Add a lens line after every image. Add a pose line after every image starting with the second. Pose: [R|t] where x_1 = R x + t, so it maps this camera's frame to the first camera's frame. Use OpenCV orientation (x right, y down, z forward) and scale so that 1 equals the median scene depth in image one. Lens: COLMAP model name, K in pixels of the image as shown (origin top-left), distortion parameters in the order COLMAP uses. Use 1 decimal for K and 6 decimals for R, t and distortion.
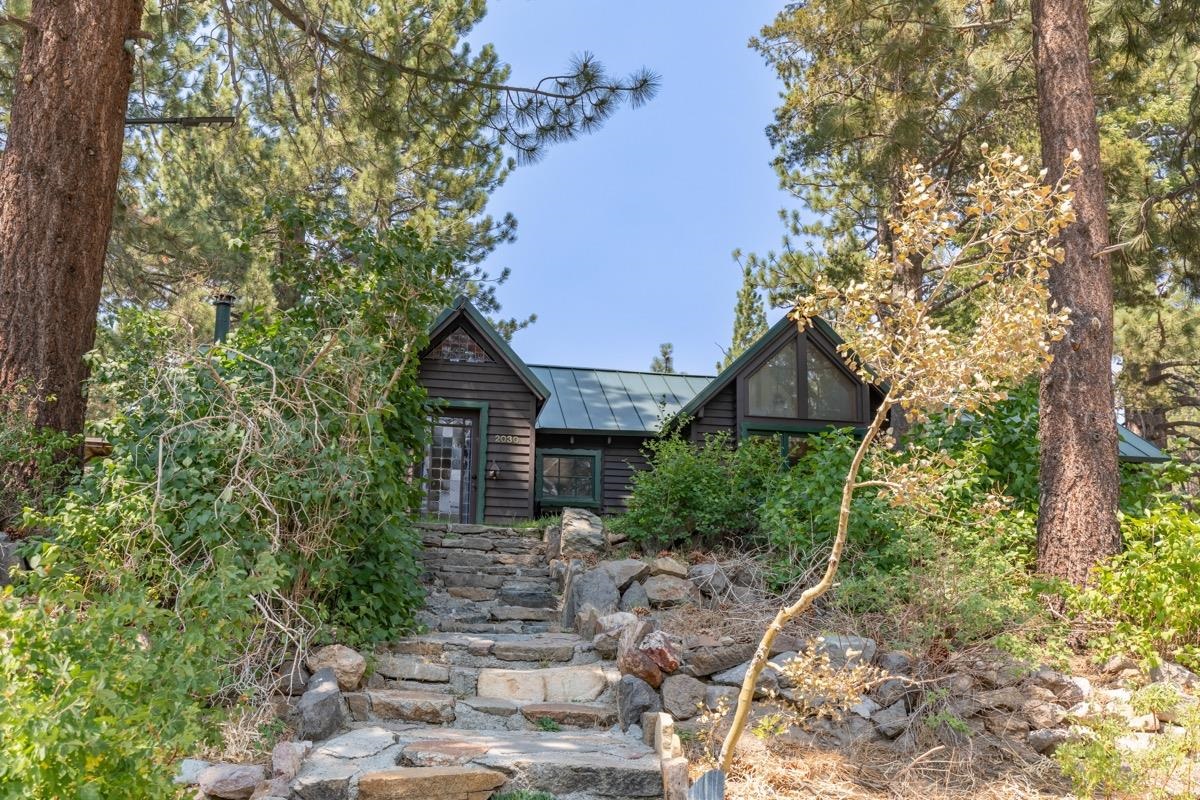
lens RADIAL K [[1205.1, 0, 600.0], [0, 1205.1, 400.0], [0, 0, 1]] dist [0.000899, 0.000033]
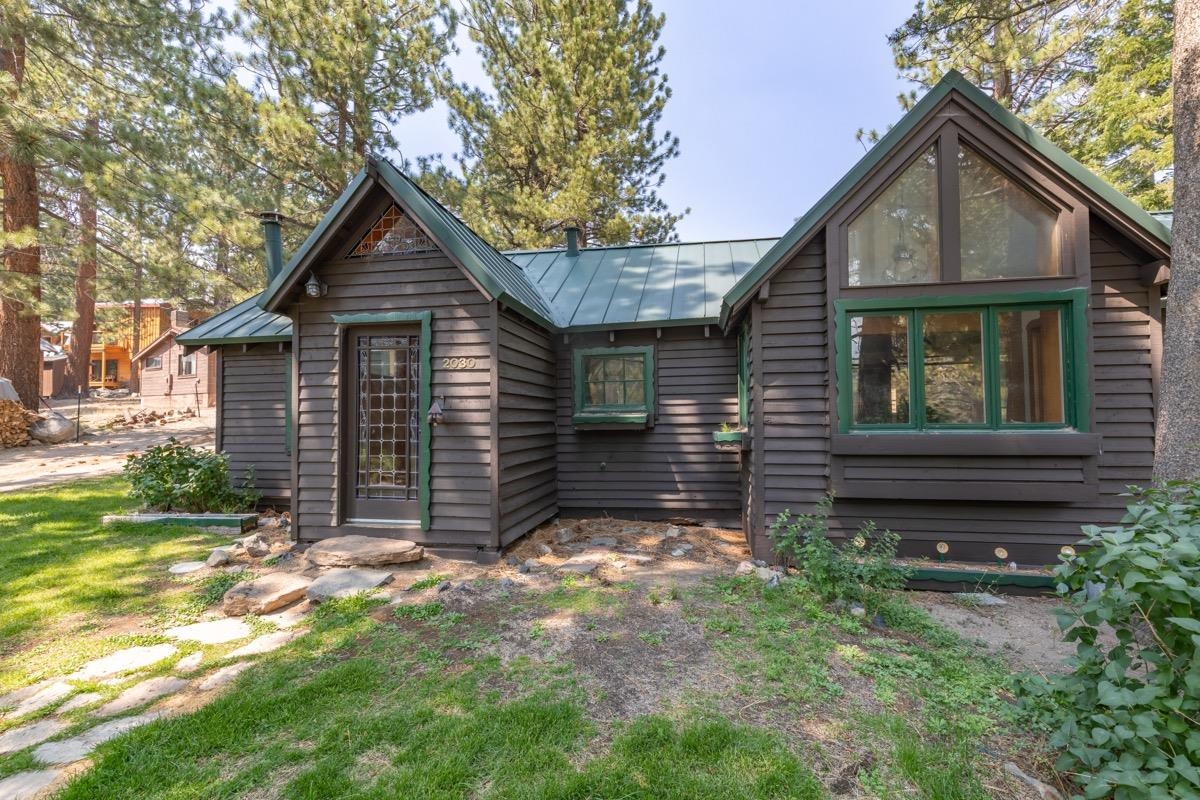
lens RADIAL K [[530.8, 0, 604.9], [0, 530.8, 400.3], [0, 0, 1]] dist [0.007061, -0.000101]
pose [[0.938633, -0.027849, -0.343792, 0.092626], [0.108113, 0.970260, 0.216579, -0.003181], [0.327537, -0.240457, 0.913729, 0.655111]]
